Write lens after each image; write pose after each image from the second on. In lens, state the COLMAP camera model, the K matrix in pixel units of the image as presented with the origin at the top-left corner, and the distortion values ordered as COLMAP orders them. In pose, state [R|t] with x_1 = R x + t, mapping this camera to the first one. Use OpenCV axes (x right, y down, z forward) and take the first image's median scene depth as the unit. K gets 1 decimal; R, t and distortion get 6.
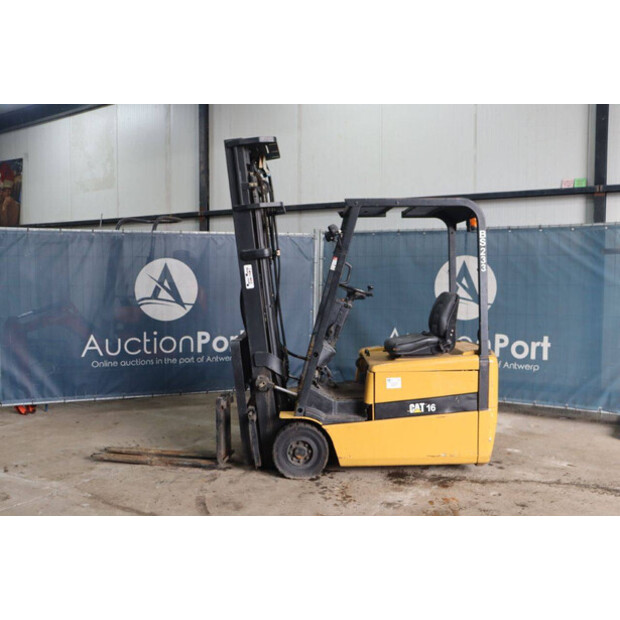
lens RADIAL K [[632.7, 0, 310.0], [0, 632.7, 310.0], [0, 0, 1]] dist [-0.071168, -0.000470]
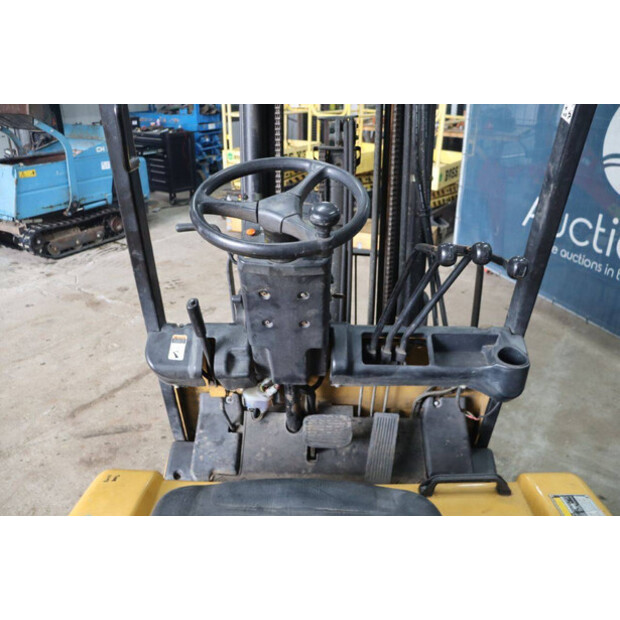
lens RADIAL K [[506.3, 0, 310.0], [0, 506.3, 310.0], [0, 0, 1]] dist [-0.151310, 0.121407]
pose [[-0.033776, 0.411975, -0.910569, 0.186527], [-0.061156, 0.908529, 0.413321, -0.052390], [0.997557, 0.069647, -0.005492, 0.743976]]
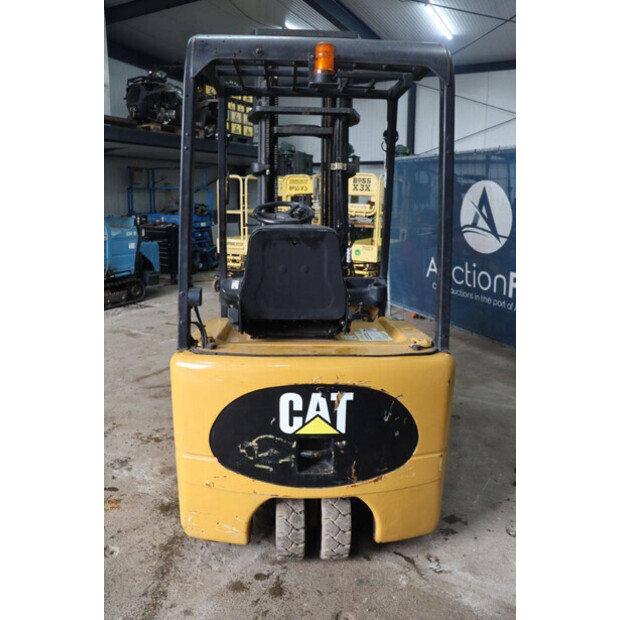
lens RADIAL K [[506.3, 0, 310.0], [0, 506.3, 310.0], [0, 0, 1]] dist [-0.151310, 0.121407]
pose [[0.026721, 0.213674, -0.976539, 0.462735], [-0.068281, 0.974997, 0.211469, -0.035979], [0.997308, 0.061028, 0.040643, 0.743794]]
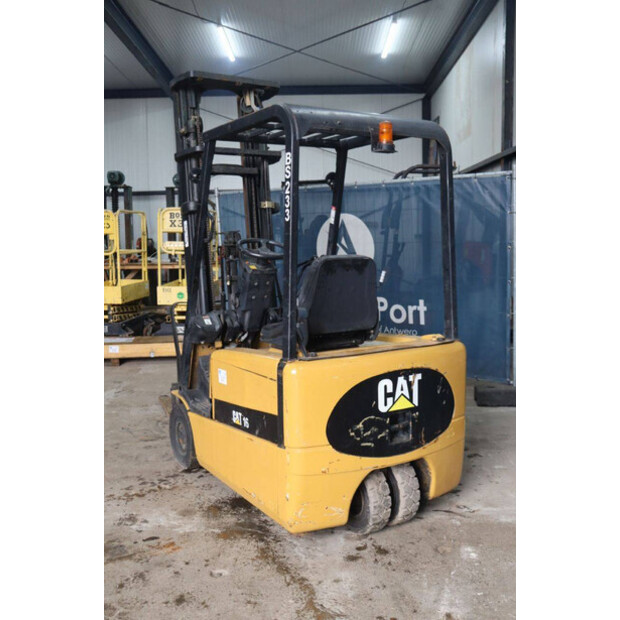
lens RADIAL K [[649.9, 0, 310.0], [0, 649.9, 310.0], [0, 0, 1]] dist [-0.038035, -0.011197]
pose [[0.512590, 0.090569, -0.853844, 0.564814], [-0.036152, 0.995816, 0.083925, -0.020538], [0.857872, -0.012151, 0.513719, 0.475015]]
